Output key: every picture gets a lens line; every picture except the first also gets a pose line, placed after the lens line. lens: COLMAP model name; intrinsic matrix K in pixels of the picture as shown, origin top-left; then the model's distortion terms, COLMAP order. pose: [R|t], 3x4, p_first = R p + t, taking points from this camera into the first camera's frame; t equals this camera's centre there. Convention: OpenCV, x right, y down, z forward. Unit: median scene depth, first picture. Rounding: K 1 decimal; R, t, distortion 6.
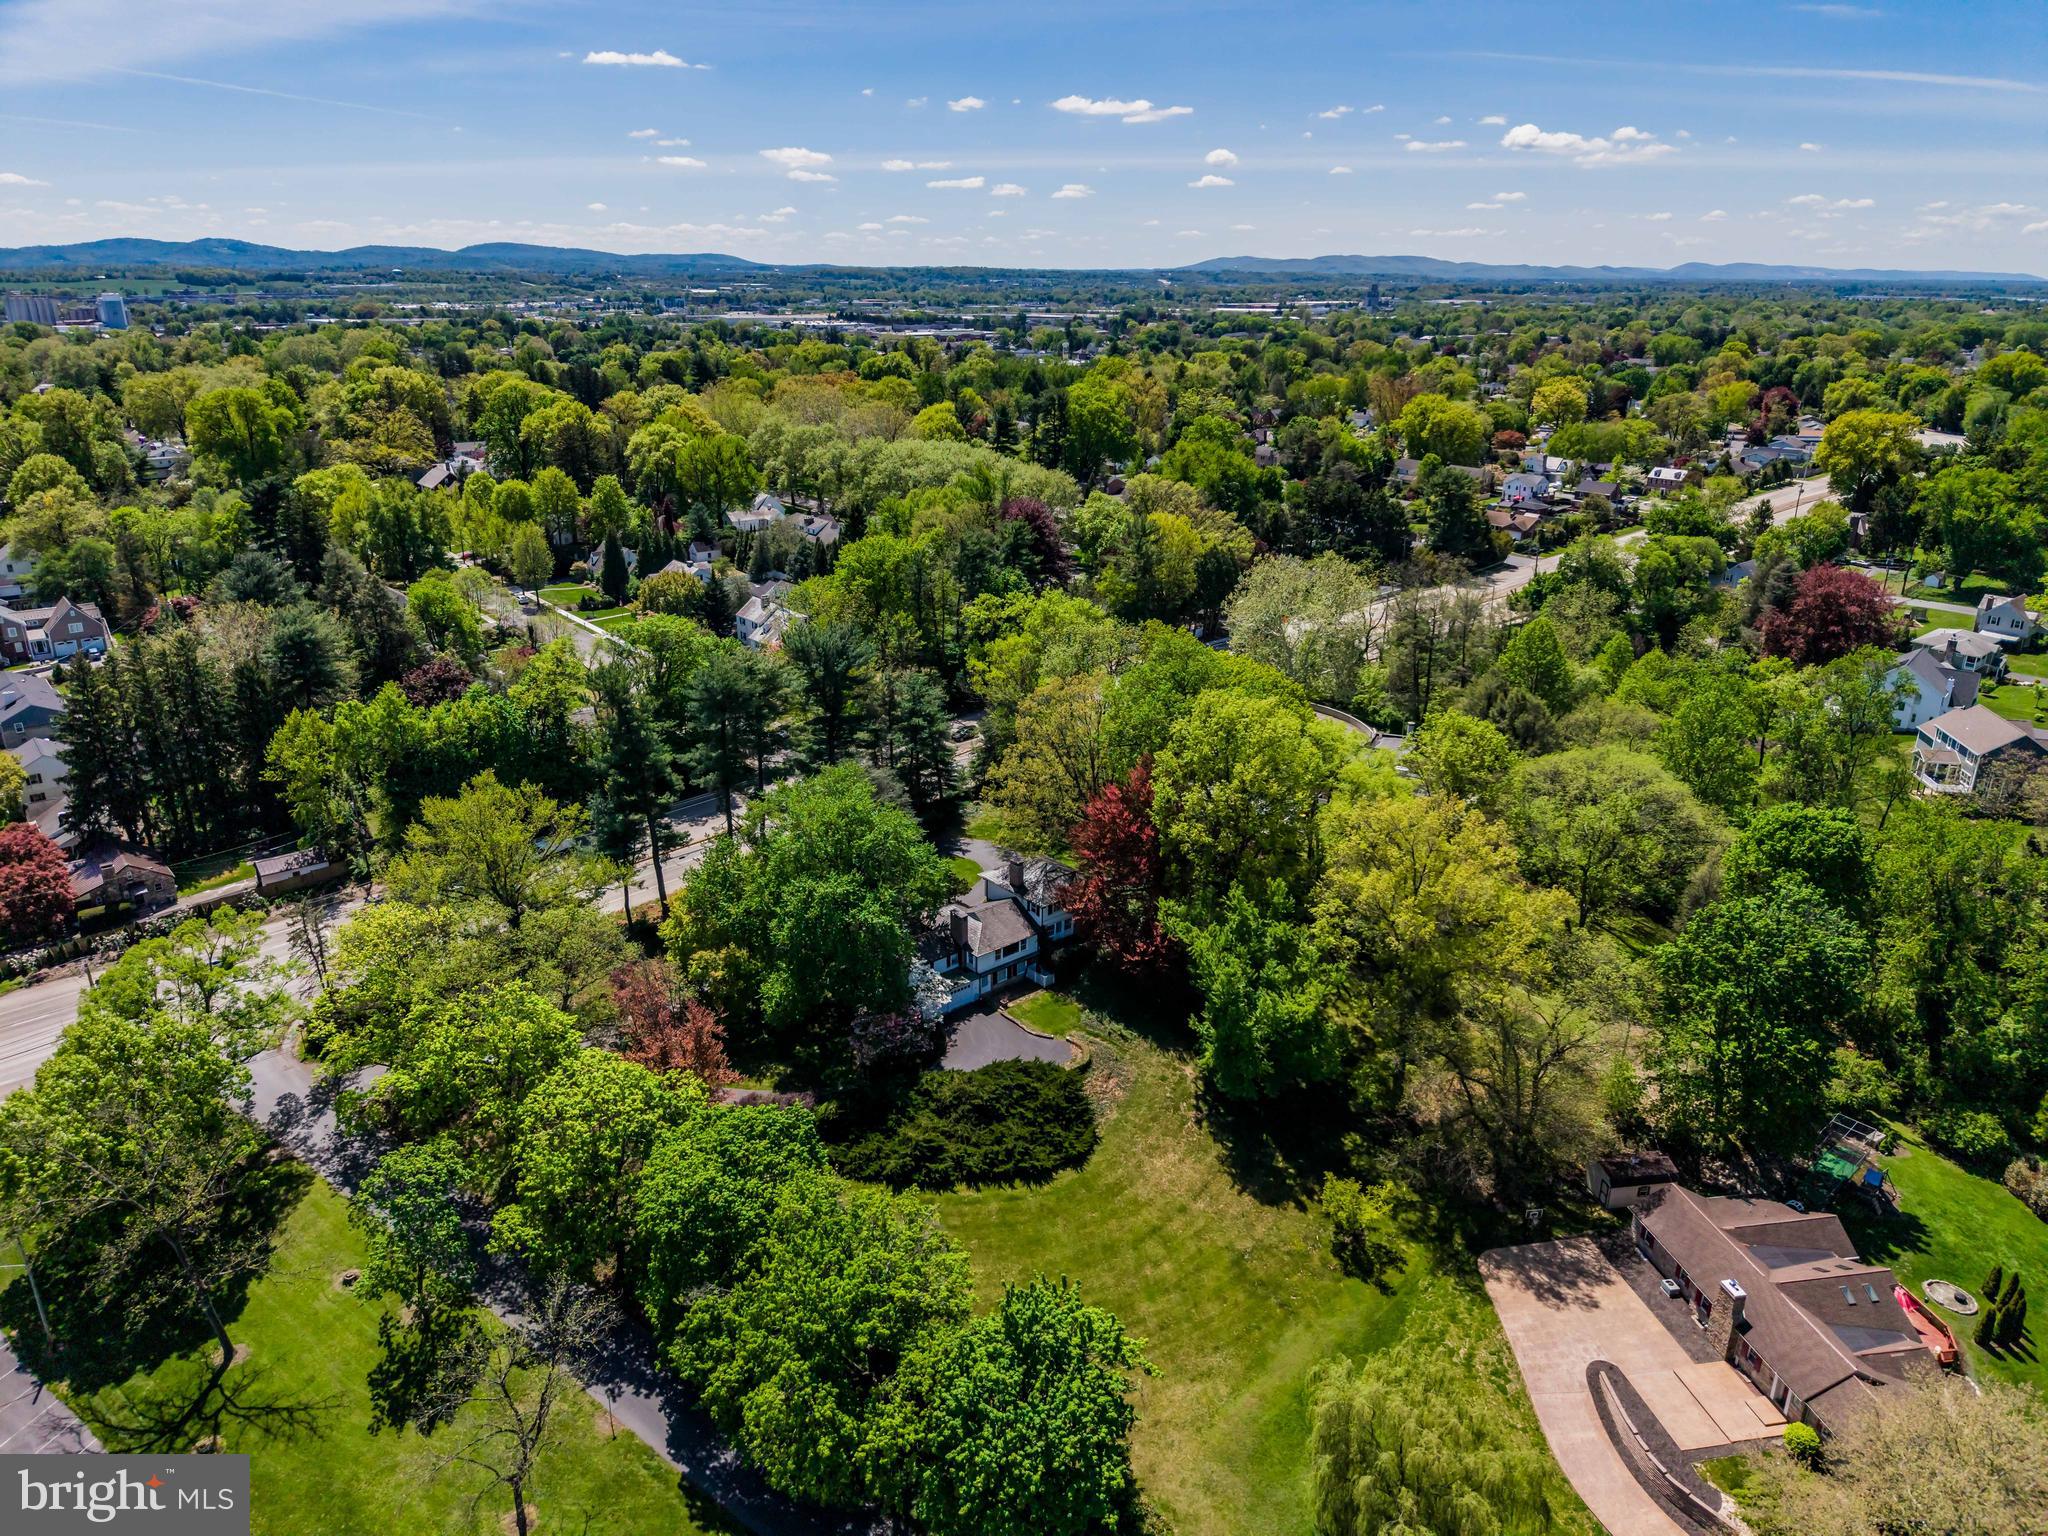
lens RADIAL K [[1350.6, 0, 1002.0], [0, 1350.6, 753.4], [0, 0, 1]] dist [0.004934, -0.009617]
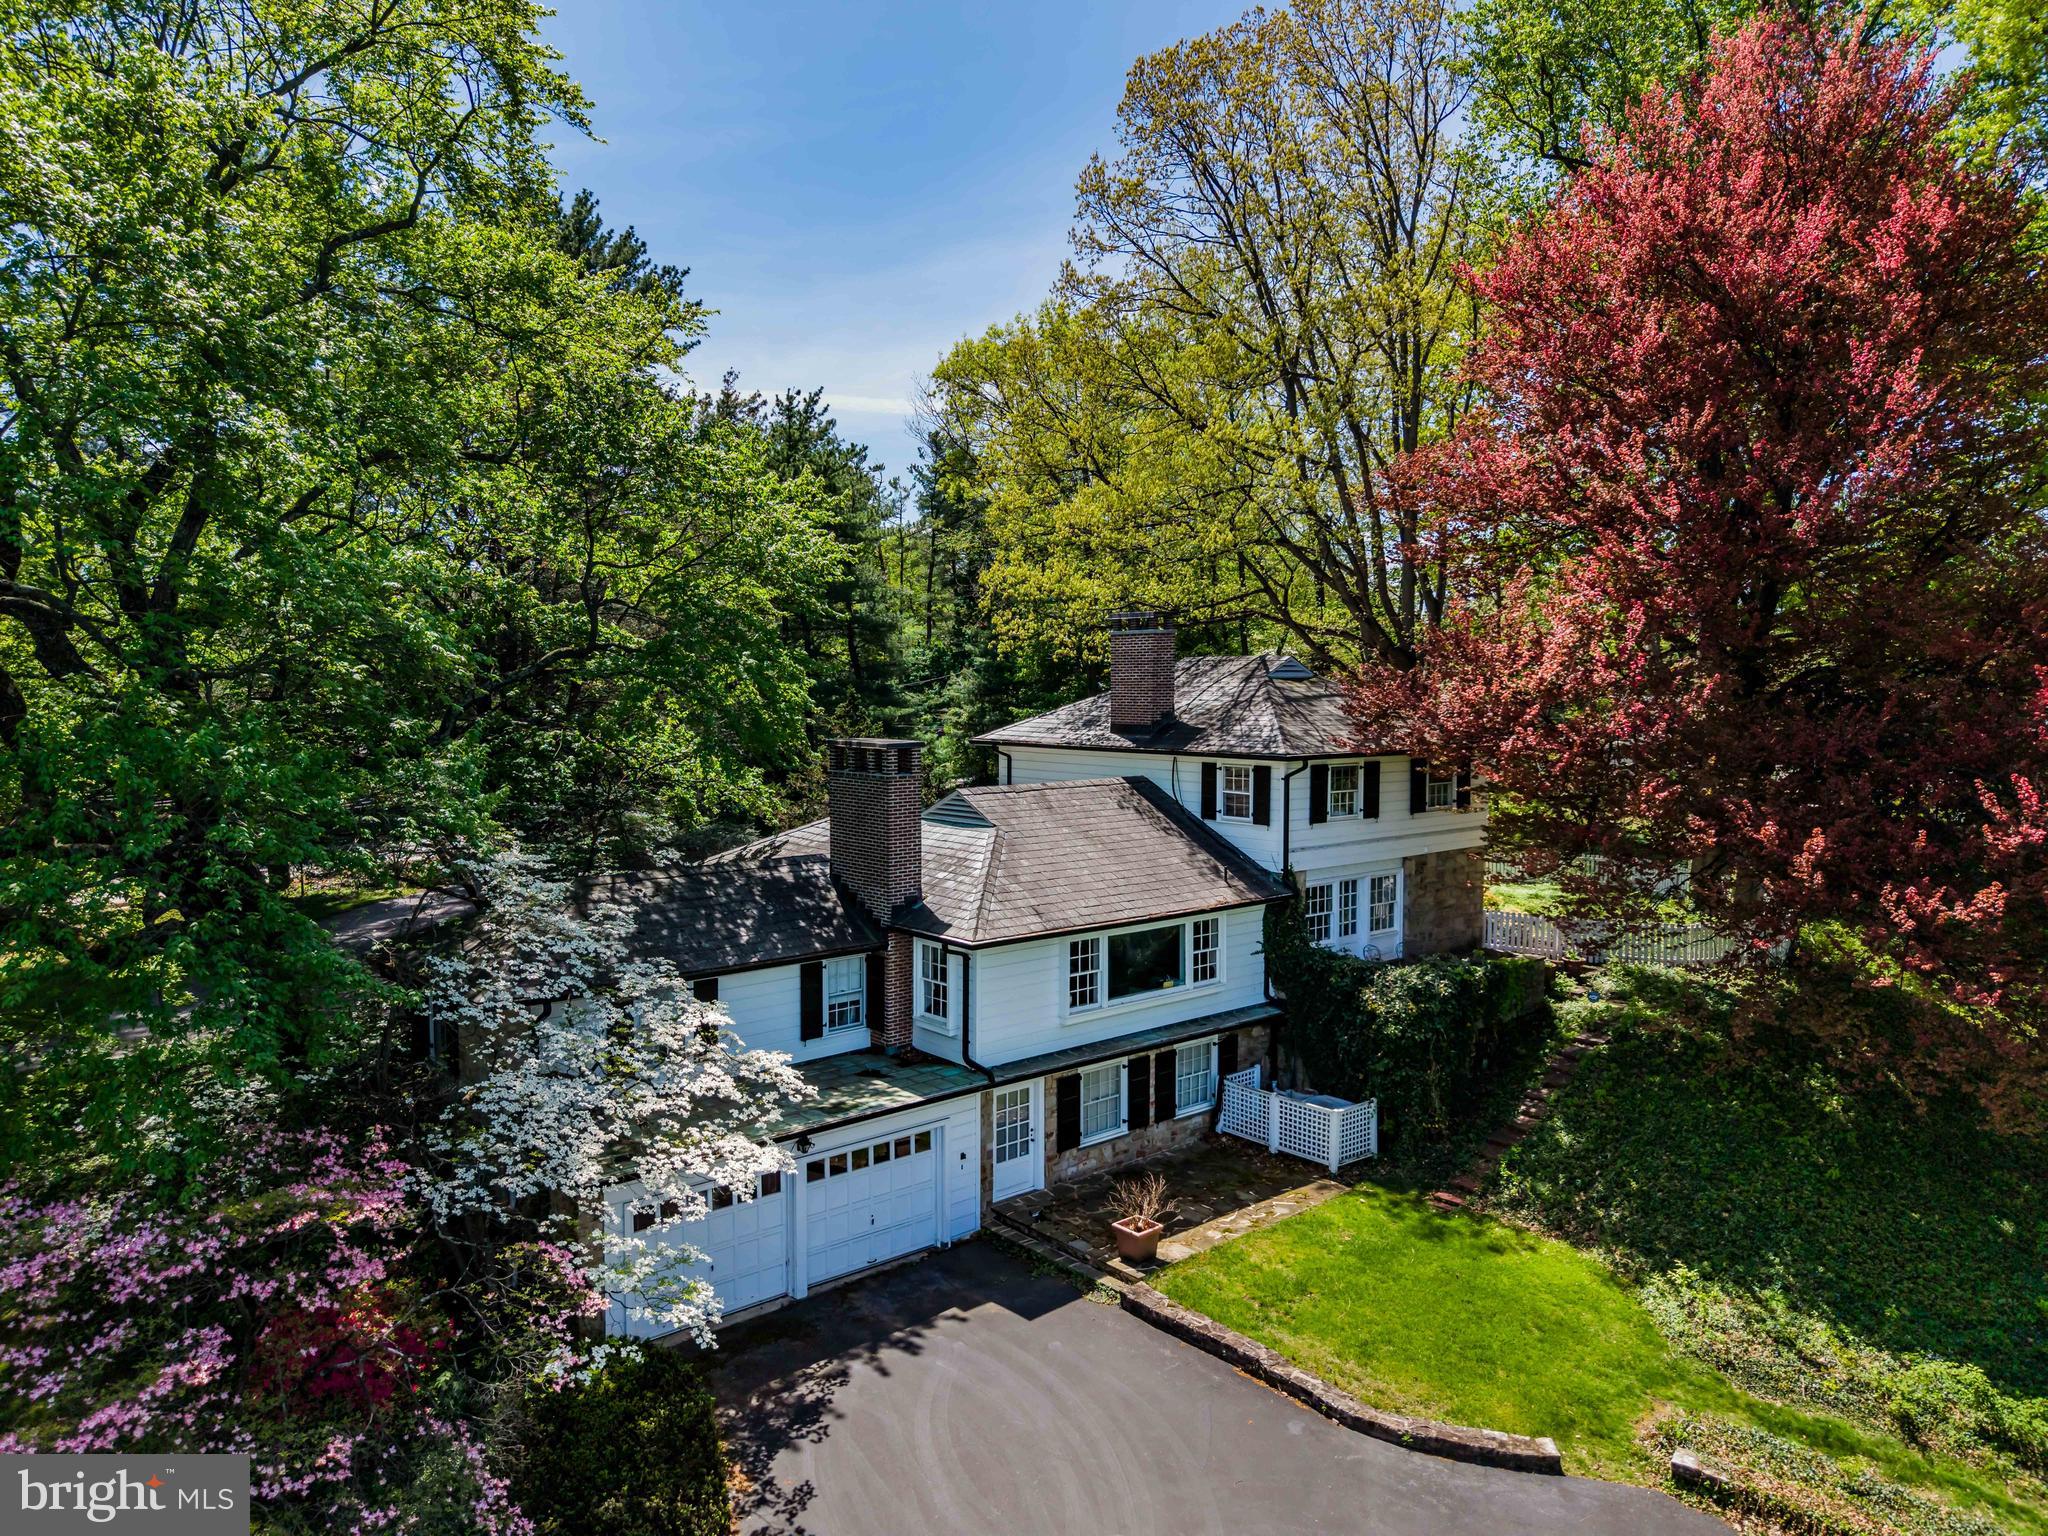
lens RADIAL K [[1350.6, 0, 1014.9], [0, 1350.6, 768.4], [0, 0, 1]] dist [0.004934, -0.009617]
pose [[0.999827, -0.010970, 0.015051, -0.015427], [0.014809, 0.958326, -0.285292, 0.184533], [-0.011295, 0.285465, 0.958322, 0.864283]]
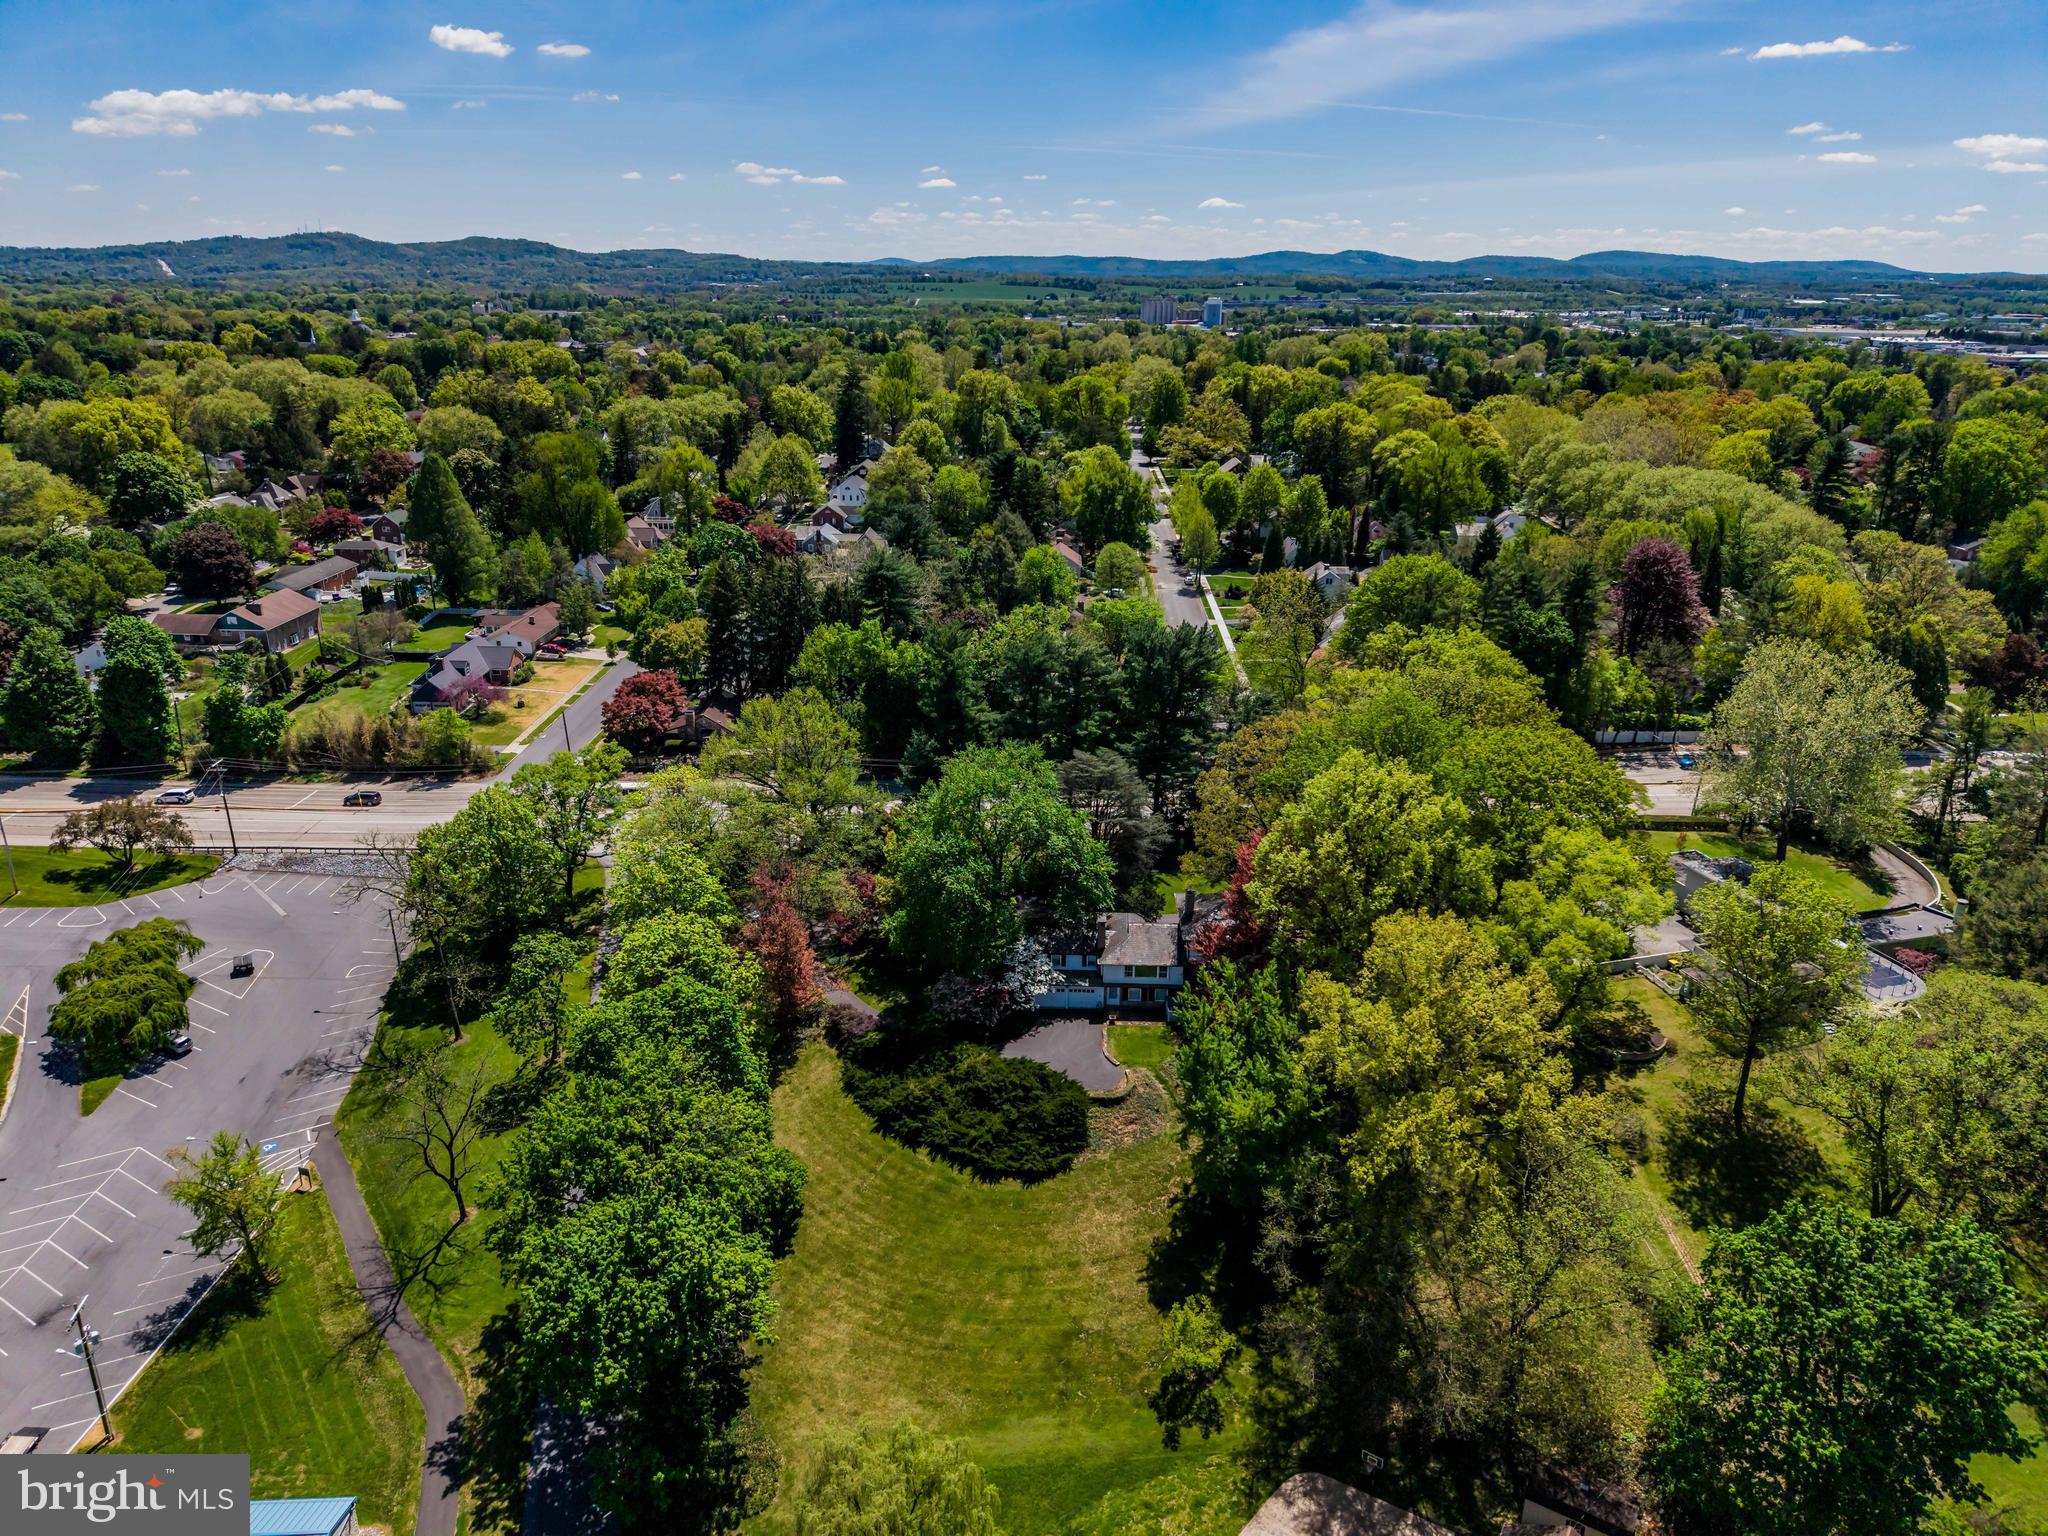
lens RADIAL K [[1350.6, 0, 1022.4], [0, 1350.6, 750.7], [0, 0, 1]] dist [0.004934, -0.009617]
pose [[0.750068, 0.217439, -0.624595, 0.545200], [-0.222083, 0.972379, 0.071816, -0.062813], [0.622959, 0.084845, 0.777640, 0.188693]]
